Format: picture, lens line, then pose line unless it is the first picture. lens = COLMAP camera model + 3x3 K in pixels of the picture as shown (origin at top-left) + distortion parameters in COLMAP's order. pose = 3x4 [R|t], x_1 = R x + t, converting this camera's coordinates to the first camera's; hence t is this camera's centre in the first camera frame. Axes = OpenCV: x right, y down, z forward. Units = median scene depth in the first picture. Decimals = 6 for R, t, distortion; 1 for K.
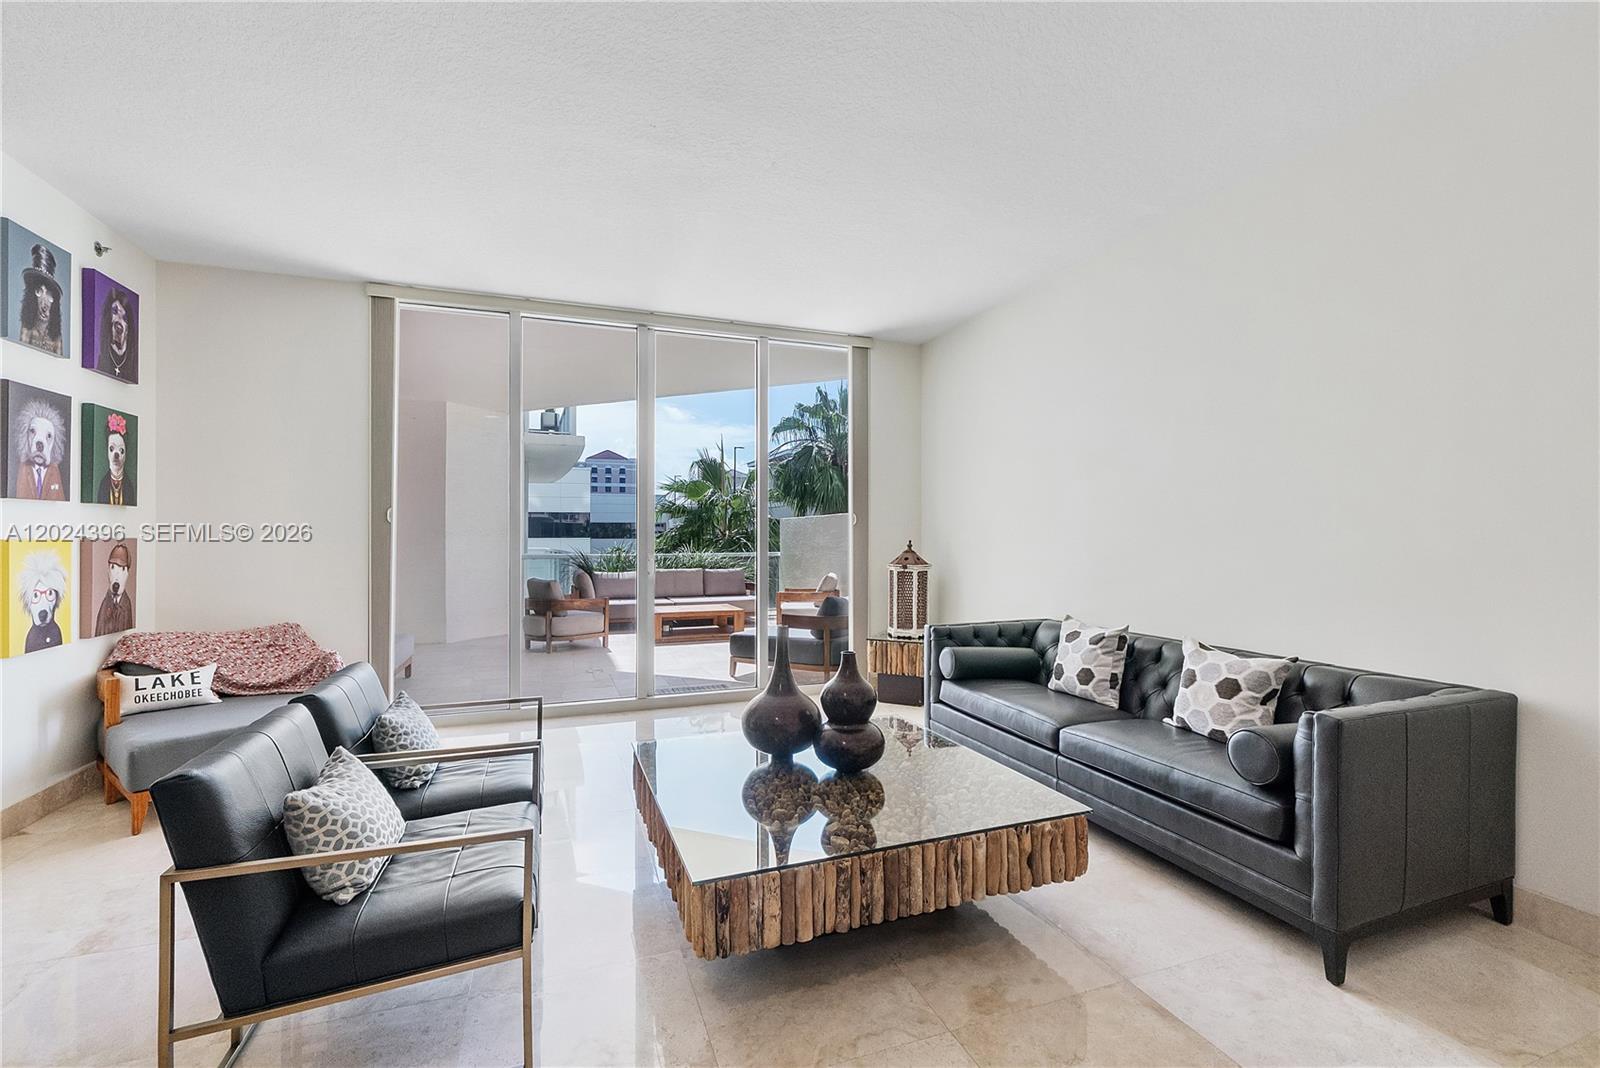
lens RADIAL K [[688.1, 0, 802.0], [0, 688.1, 536.7], [0, 0, 1]] dist [-0.005780, -0.000127]
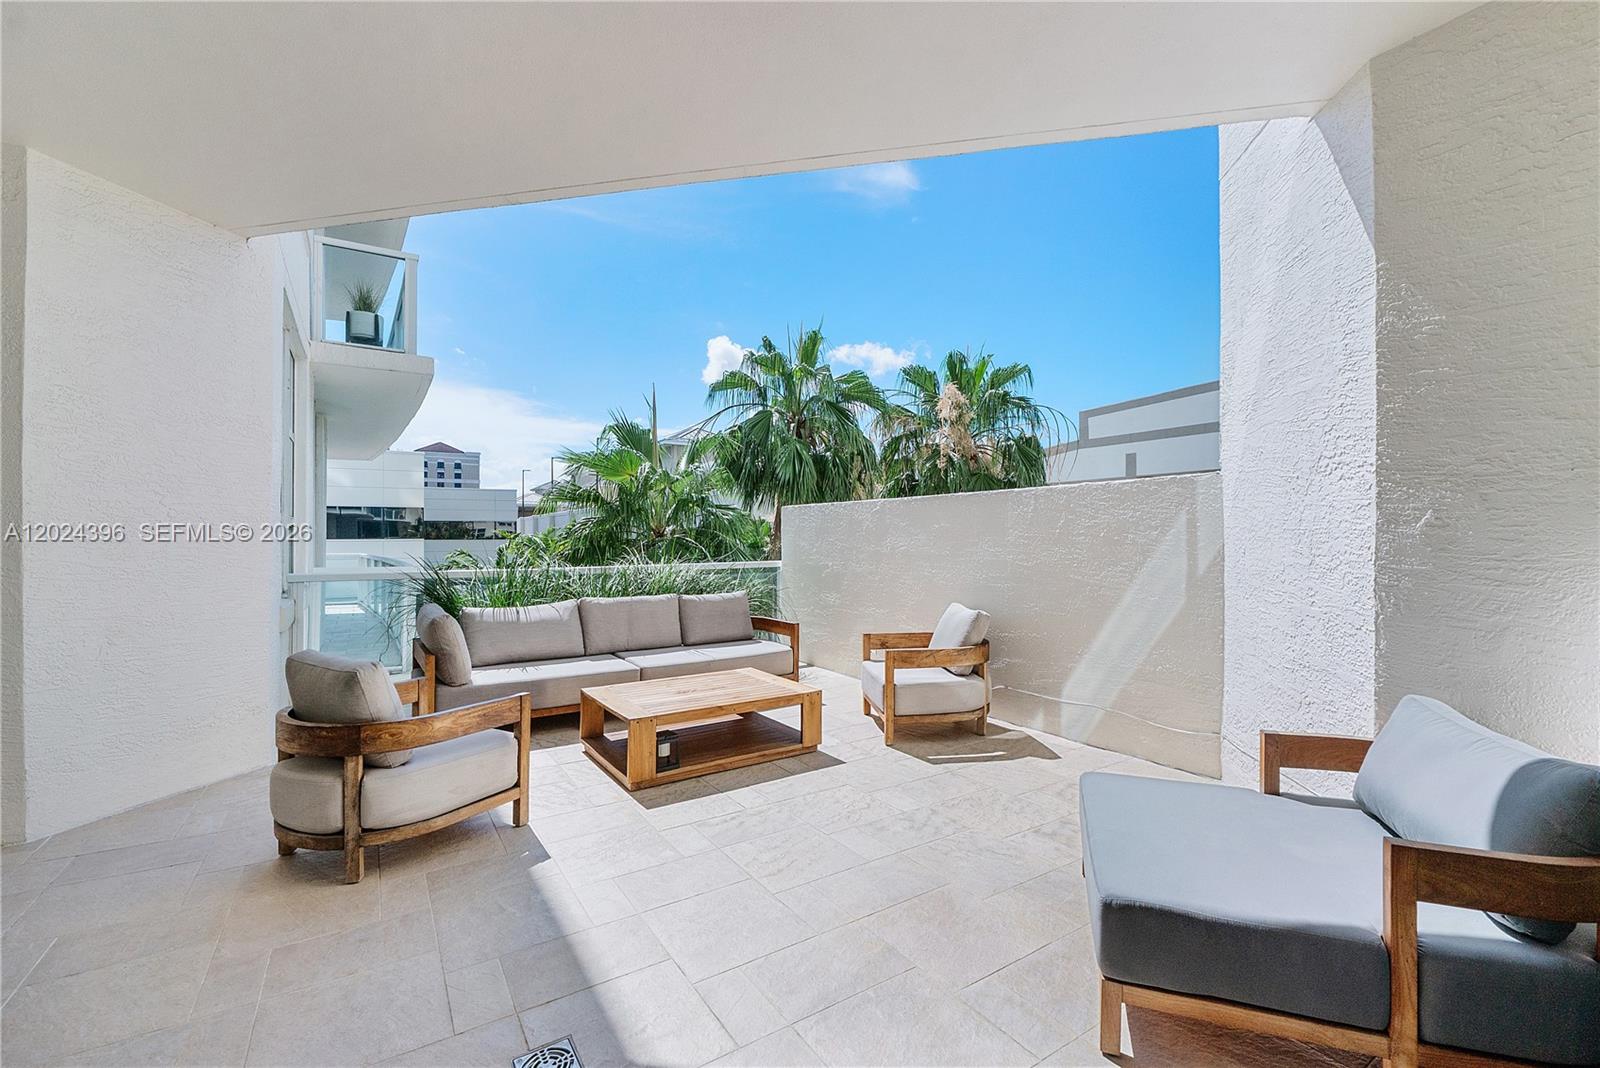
lens RADIAL K [[676.0, 0, 802.0], [0, 676.0, 534.2], [0, 0, 1]] dist [-0.001364, -0.000114]
pose [[0.976203, -0.001444, 0.216852, -0.474904], [0.002485, 0.999987, -0.004530, 0.003895], [-0.216843, 0.004962, 0.976194, 1.327685]]
